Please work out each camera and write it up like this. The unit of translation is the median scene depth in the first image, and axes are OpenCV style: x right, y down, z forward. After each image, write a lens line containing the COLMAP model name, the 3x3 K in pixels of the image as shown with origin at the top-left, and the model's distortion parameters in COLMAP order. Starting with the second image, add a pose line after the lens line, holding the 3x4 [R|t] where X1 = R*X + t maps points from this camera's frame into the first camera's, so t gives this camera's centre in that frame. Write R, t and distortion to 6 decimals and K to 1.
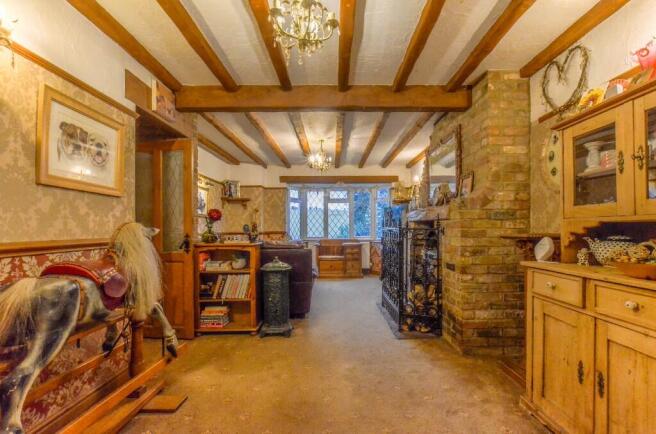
lens RADIAL K [[308.7, 0, 345.1], [0, 308.7, 224.9], [0, 0, 1]] dist [-0.000975, -0.000101]
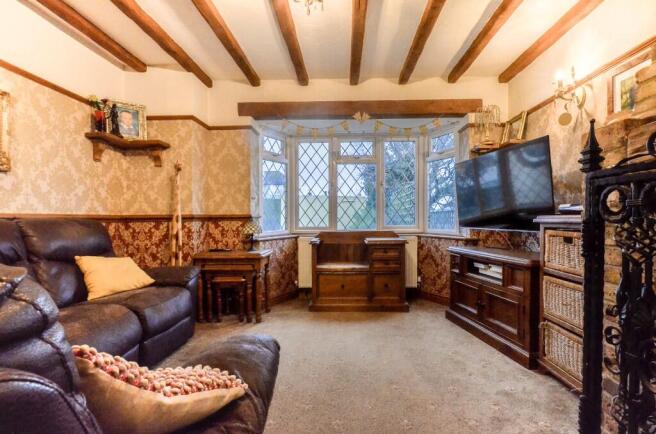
lens RADIAL K [[308.7, 0, 345.1], [0, 308.7, 224.9], [0, 0, 1]] dist [-0.000975, -0.000101]
pose [[0.999380, -0.000082, -0.035198, -0.043008], [0.001008, 0.999654, 0.026297, 0.042493], [0.035184, -0.026316, 0.999034, 0.913937]]
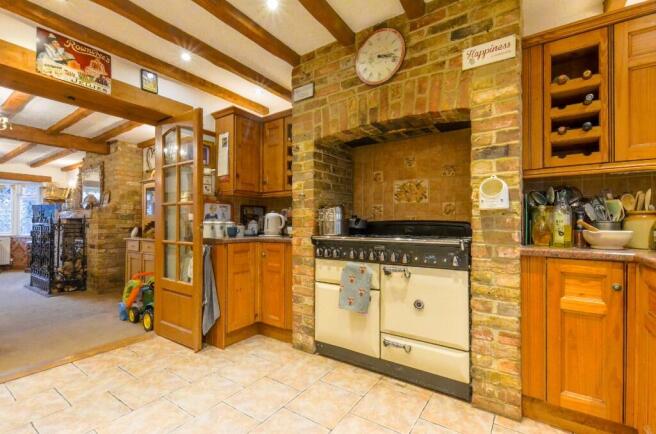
lens RADIAL K [[281.7, 0, 330.9], [0, 281.7, 220.0], [0, 0, 1]] dist [0.000818, -0.000082]
pose [[0.579296, 0.015687, 0.814966, -0.123100], [-0.009263, 0.999877, -0.012662, -0.001181], [-0.815065, -0.000214, 0.579370, -0.729953]]
